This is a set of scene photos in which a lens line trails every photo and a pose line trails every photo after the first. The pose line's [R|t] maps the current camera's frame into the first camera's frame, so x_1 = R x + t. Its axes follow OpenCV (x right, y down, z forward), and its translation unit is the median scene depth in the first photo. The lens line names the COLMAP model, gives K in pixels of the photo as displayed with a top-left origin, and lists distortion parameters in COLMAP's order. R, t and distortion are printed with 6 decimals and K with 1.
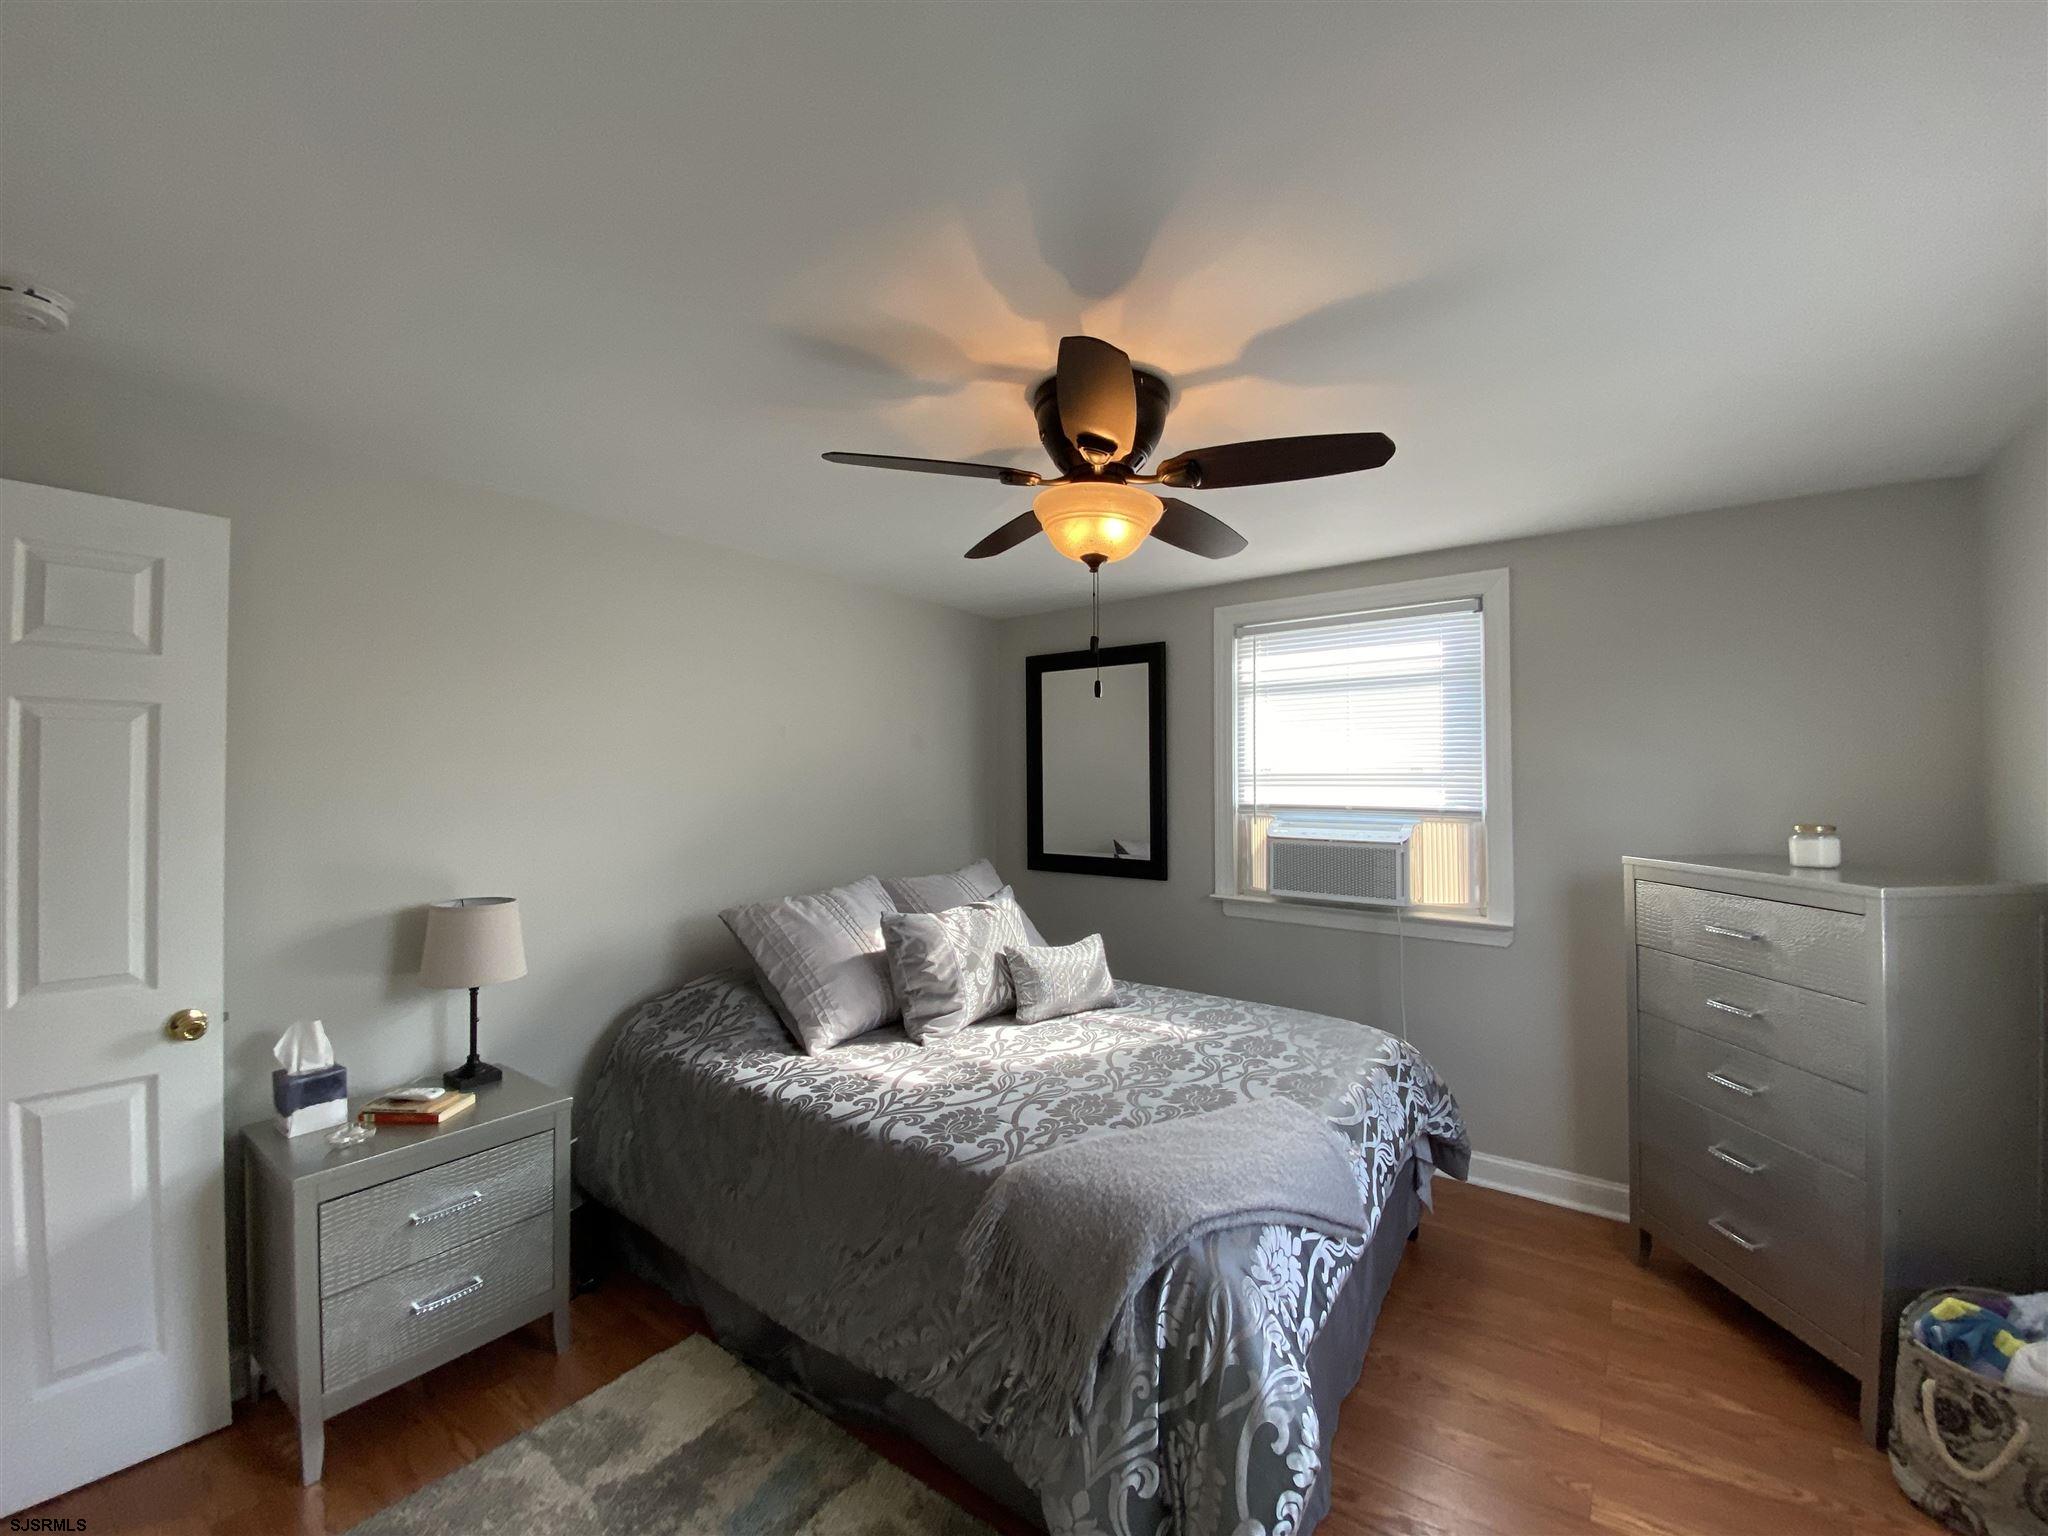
lens RADIAL K [[820.3, 0, 1025.3], [0, 820.3, 764.8], [0, 0, 1]] dist [0.010731, -0.017964]
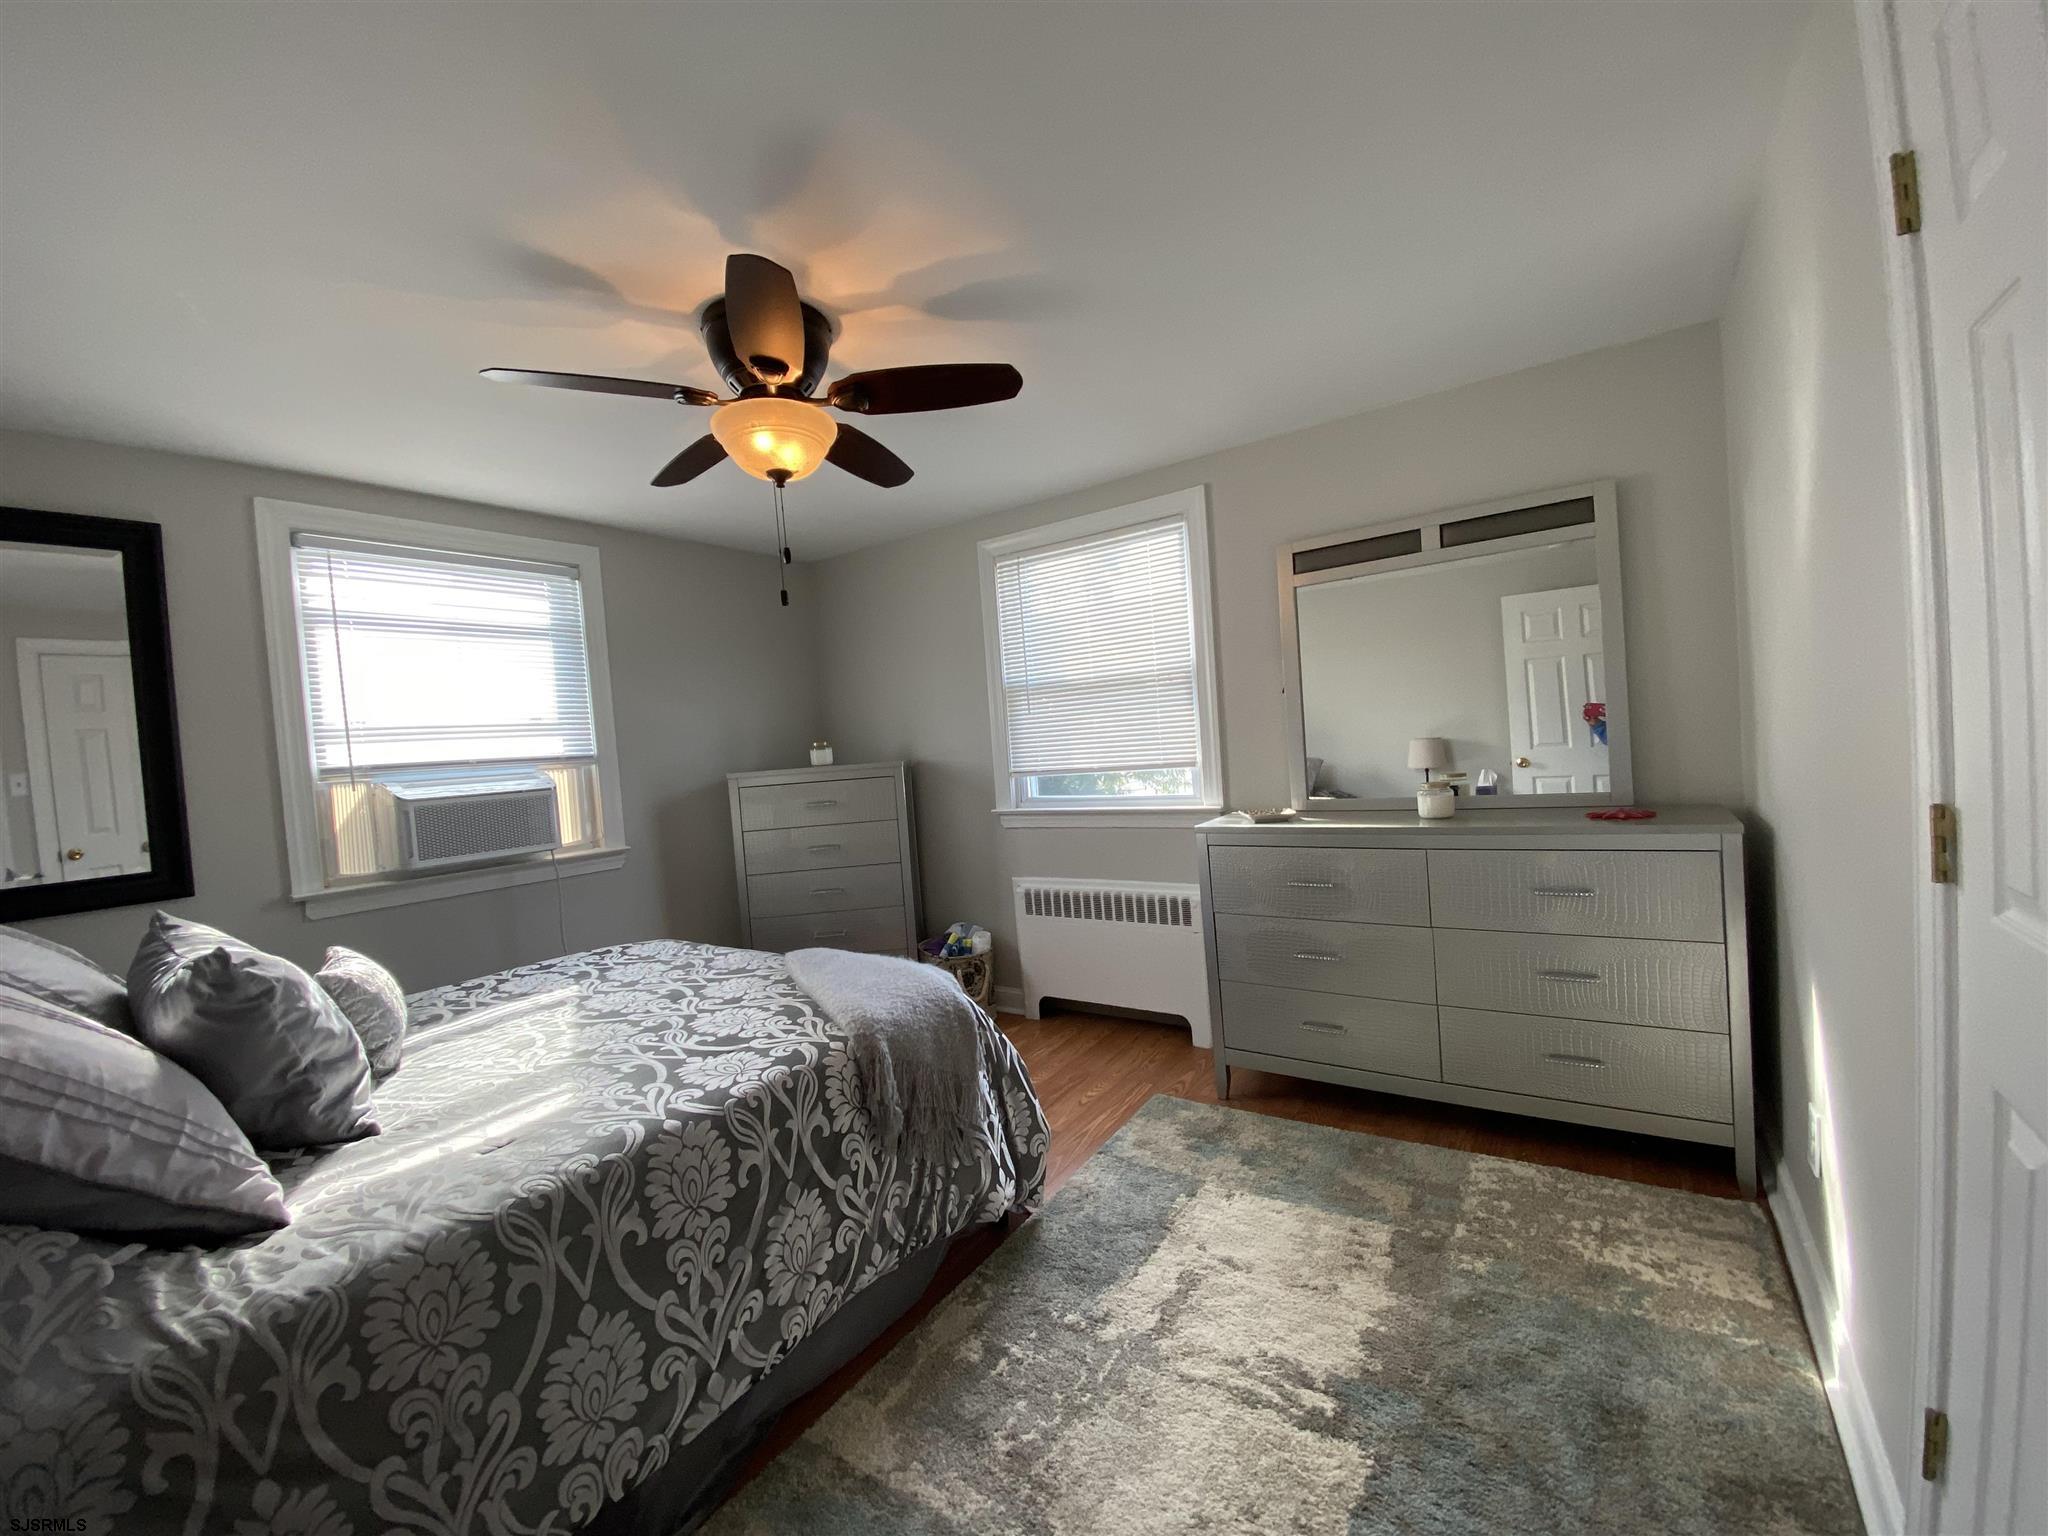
lens RADIAL K [[820.3, 0, 1025.3], [0, 820.3, 764.8], [0, 0, 1]] dist [0.010731, -0.017964]
pose [[-0.024099, -0.030644, 0.999240, -0.682881], [0.052071, 0.998135, 0.031866, 0.073495], [-0.998353, 0.052799, -0.022458, 0.493155]]
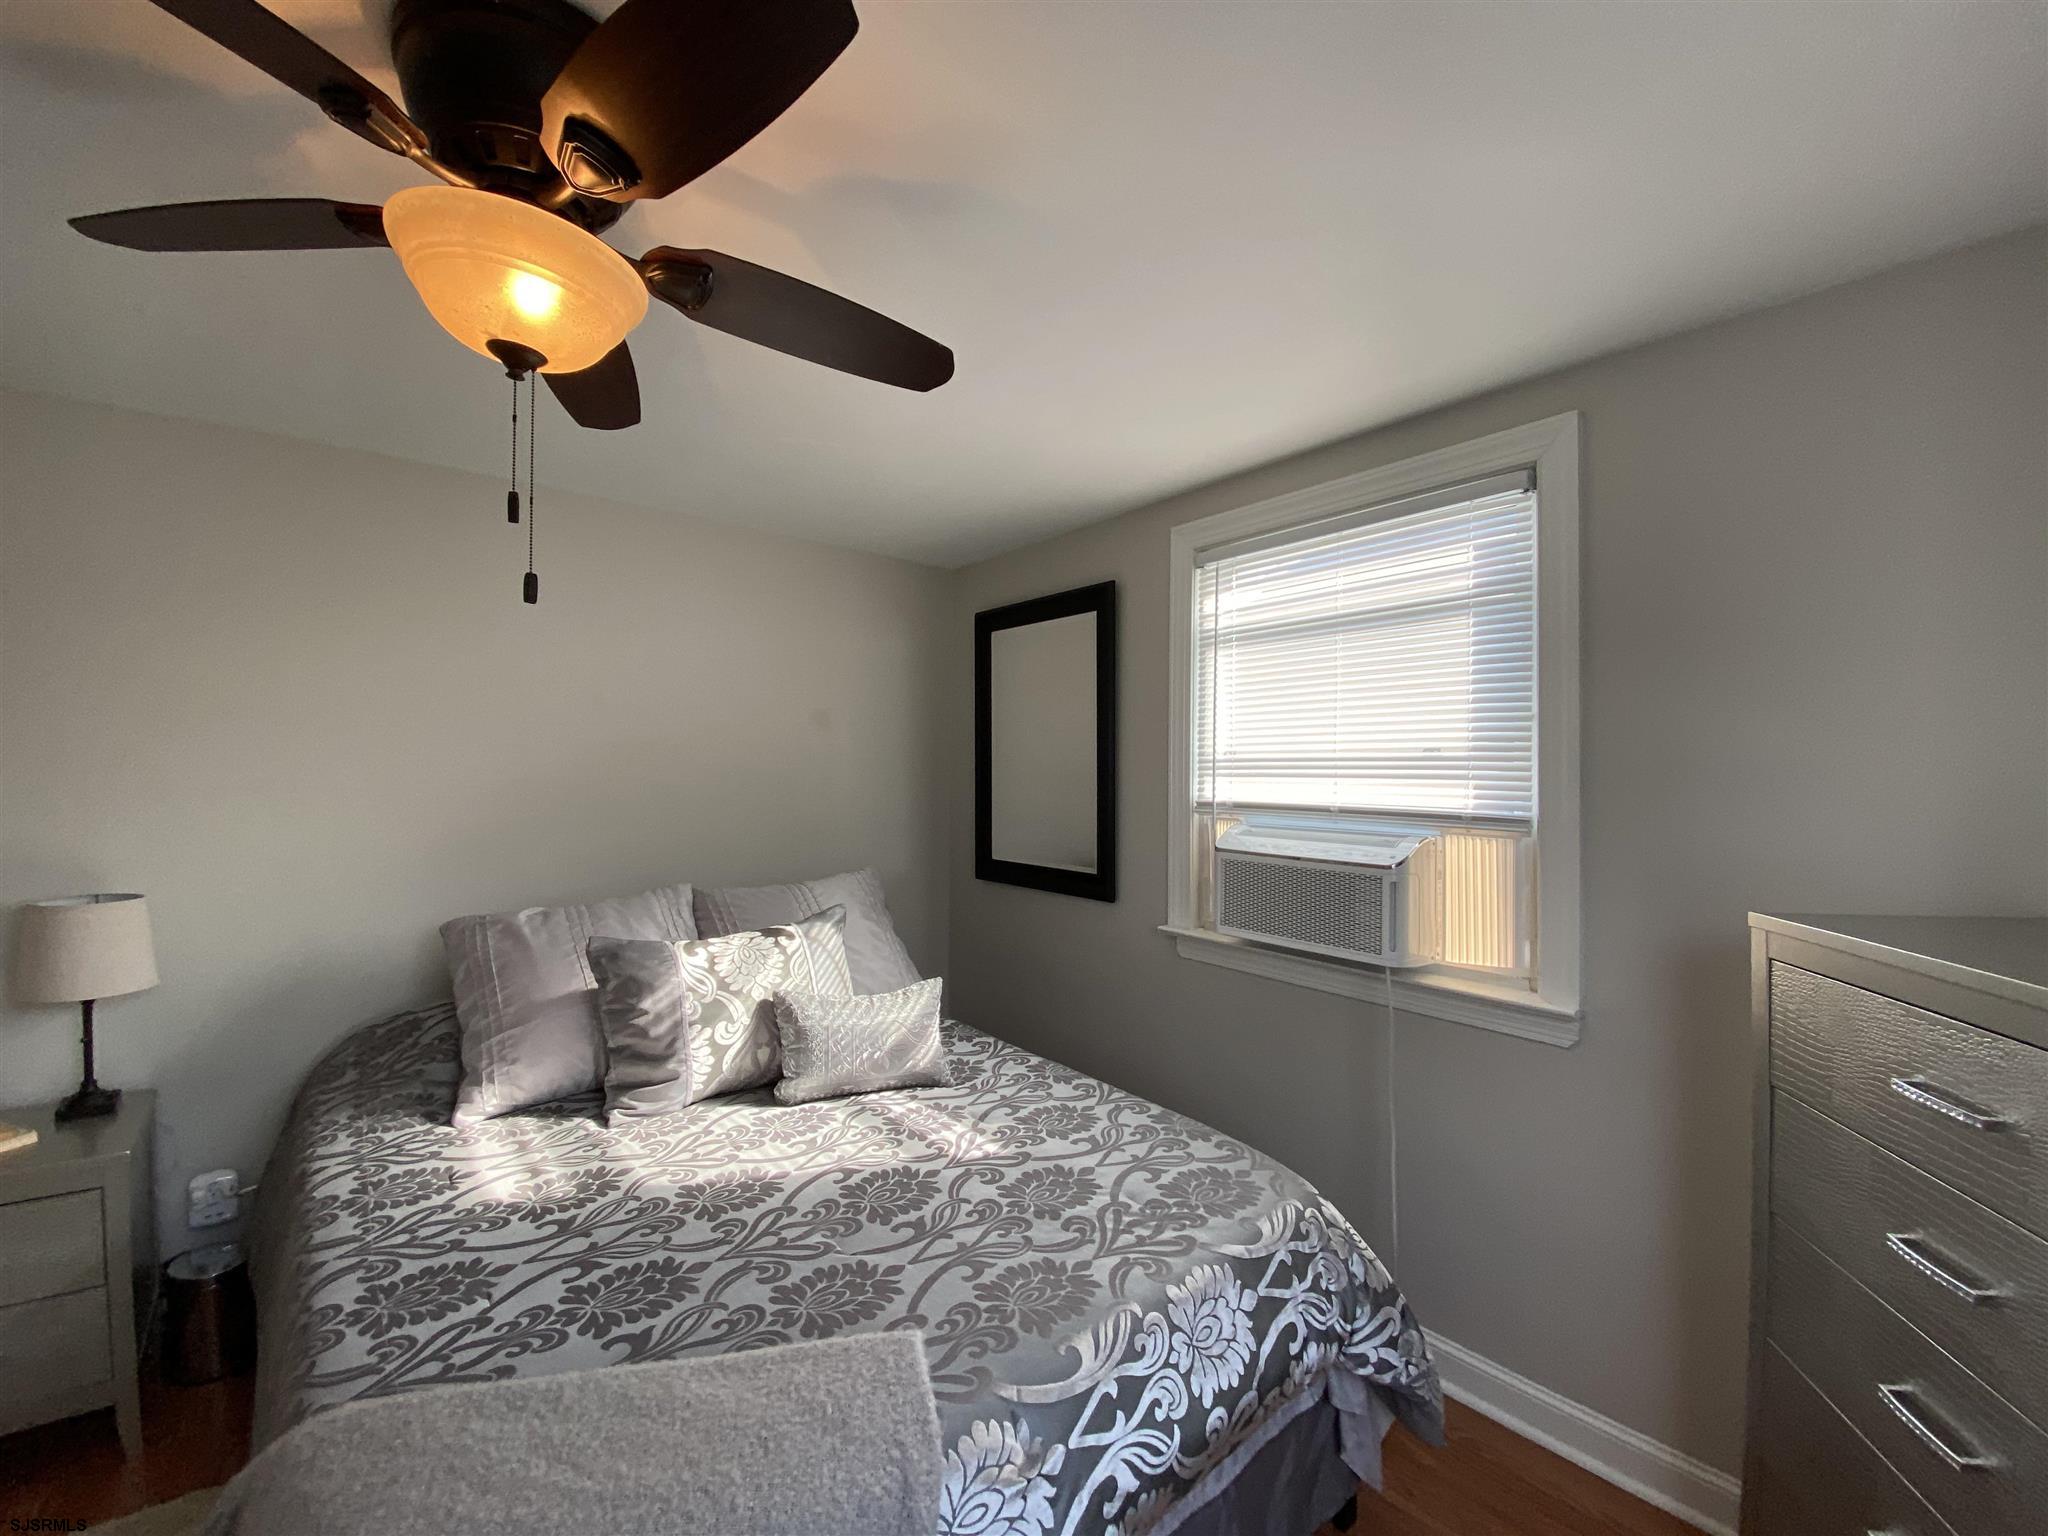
lens RADIAL K [[821.4, 0, 1031.2], [0, 821.4, 766.4], [0, 0, 1]] dist [-0.002663, -0.011836]
pose [[0.971339, 0.005153, -0.237642, 0.390890], [-0.003028, 0.999952, 0.009307, 0.015352], [0.237679, -0.008321, 0.971308, 0.373091]]
